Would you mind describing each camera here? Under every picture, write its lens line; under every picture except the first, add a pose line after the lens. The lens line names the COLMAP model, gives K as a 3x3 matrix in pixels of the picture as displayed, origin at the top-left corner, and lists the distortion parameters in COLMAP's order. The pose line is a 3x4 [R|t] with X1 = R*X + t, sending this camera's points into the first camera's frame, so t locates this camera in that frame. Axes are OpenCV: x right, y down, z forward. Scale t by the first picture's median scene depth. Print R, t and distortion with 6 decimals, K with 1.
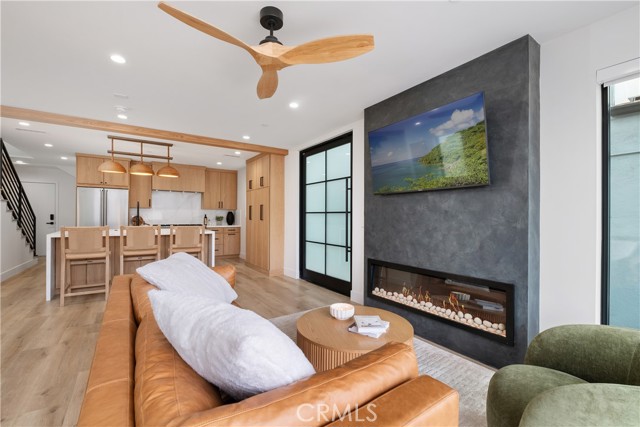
lens RADIAL K [[277.1, 0, 320.5], [0, 277.1, 213.0], [0, 0, 1]] dist [-0.008054, -0.001656]
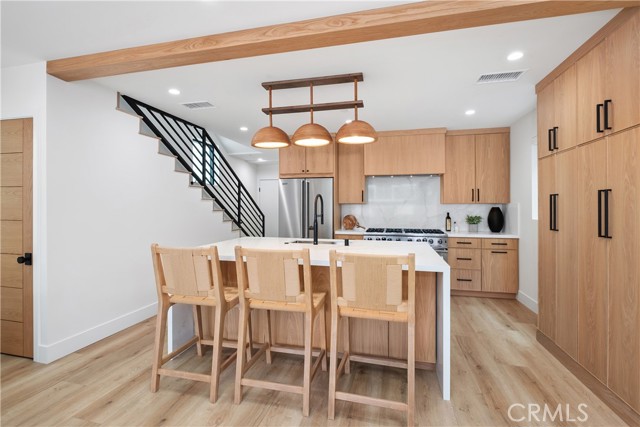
lens RADIAL K [[300.4, 0, 319.6], [0, 300.4, 206.8], [0, 0, 1]] dist [0.022193, 0.000326]
pose [[0.664446, -0.007613, -0.747298, -0.125154], [0.009276, 0.999955, -0.001939, -0.008946], [0.747279, -0.005643, 0.664486, 0.389378]]
